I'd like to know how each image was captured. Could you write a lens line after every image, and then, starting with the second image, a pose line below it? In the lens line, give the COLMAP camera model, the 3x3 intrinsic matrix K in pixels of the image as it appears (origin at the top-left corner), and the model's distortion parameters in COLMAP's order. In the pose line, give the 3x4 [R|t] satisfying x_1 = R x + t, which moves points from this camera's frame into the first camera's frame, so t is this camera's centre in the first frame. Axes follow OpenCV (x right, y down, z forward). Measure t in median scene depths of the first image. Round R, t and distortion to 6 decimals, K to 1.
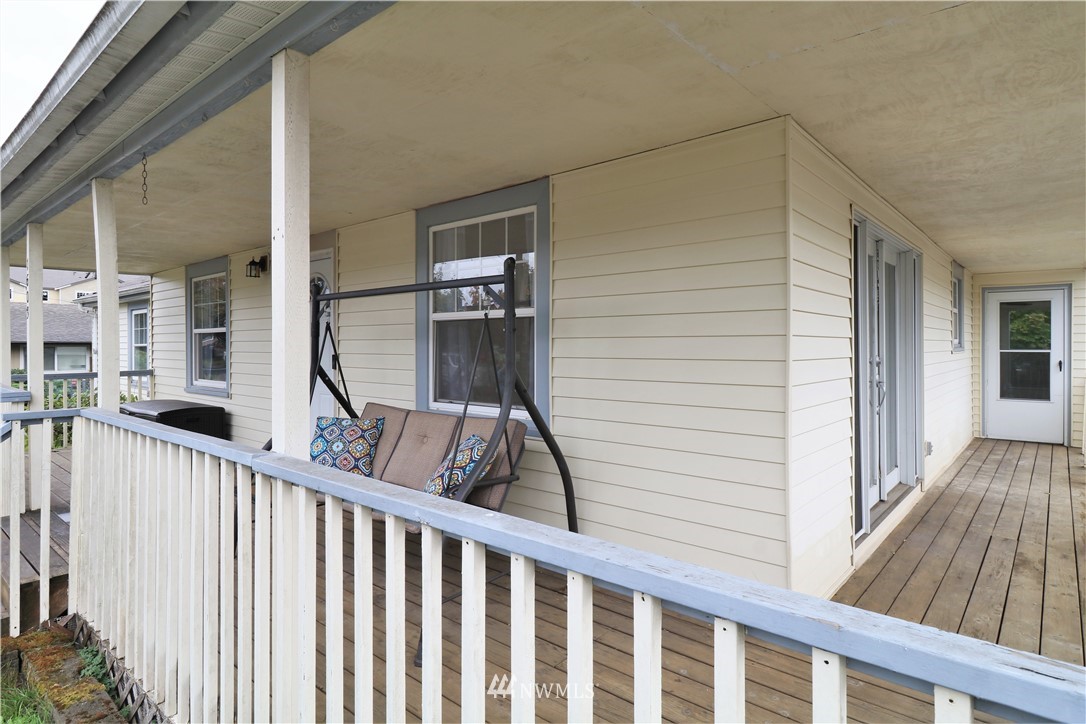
lens RADIAL K [[599.6, 0, 540.0], [0, 599.6, 335.1], [0, 0, 1]] dist [-0.000051, -0.000215]
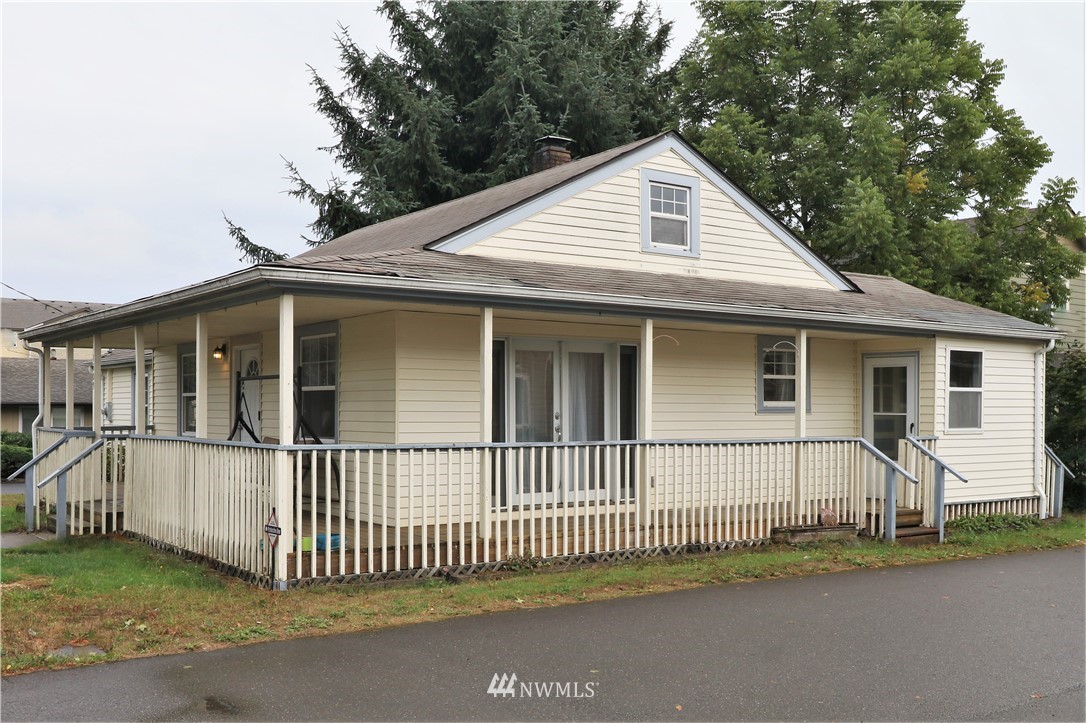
lens RADIAL K [[1129.2, 0, 543.0], [0, 1129.2, 361.5], [0, 0, 1]] dist [-0.009769, -0.006229]
pose [[0.974077, -0.005404, -0.226151, 0.752187], [-0.000684, 0.999640, -0.026834, -0.013406], [0.226215, 0.026293, 0.973723, -1.232029]]
